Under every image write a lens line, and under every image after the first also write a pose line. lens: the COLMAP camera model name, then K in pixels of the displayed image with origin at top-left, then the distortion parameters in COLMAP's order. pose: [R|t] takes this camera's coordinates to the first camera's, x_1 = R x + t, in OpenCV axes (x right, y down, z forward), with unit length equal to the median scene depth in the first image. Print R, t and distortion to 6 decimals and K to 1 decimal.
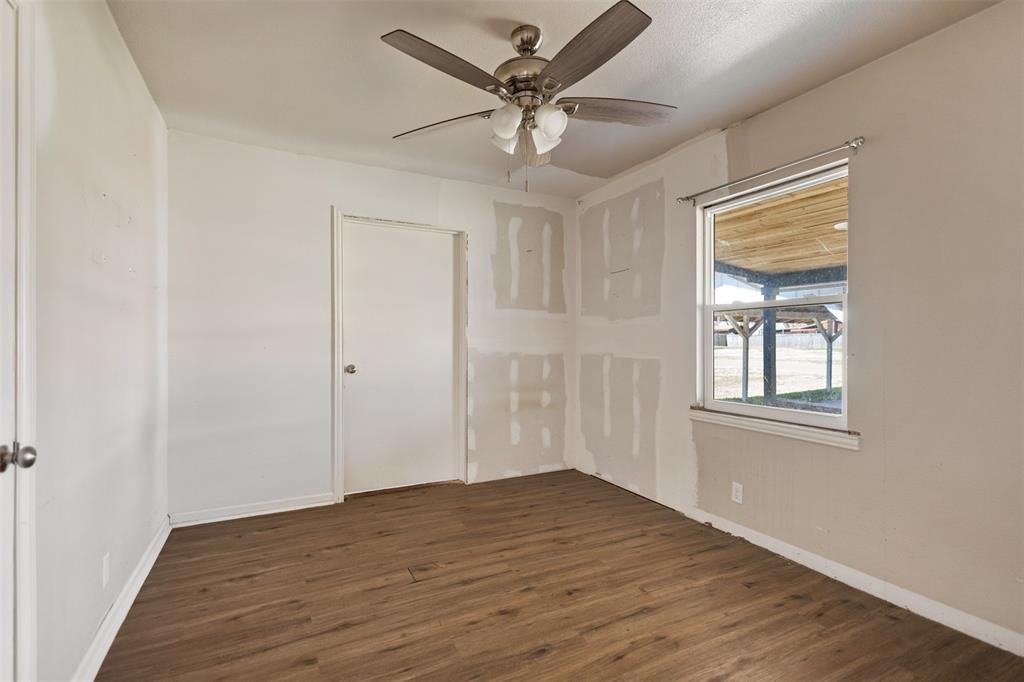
lens RADIAL K [[478.1, 0, 512.0], [0, 478.1, 341.0], [0, 0, 1]] dist [0.001722, -0.000101]
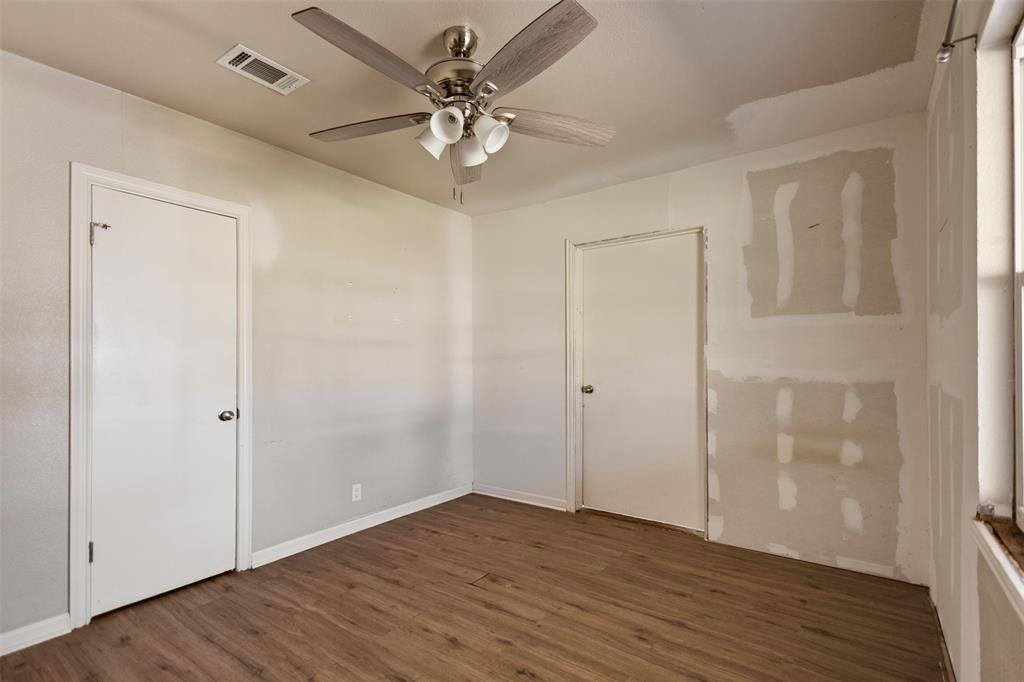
lens RADIAL K [[473.6, 0, 511.8], [0, 473.6, 361.8], [0, 0, 1]] dist [0.005992, -0.000070]
pose [[0.445925, -0.004375, -0.895060, 0.529690], [0.005189, 0.999984, -0.002302, -0.000017], [0.895055, -0.003618, 0.445940, 0.394848]]
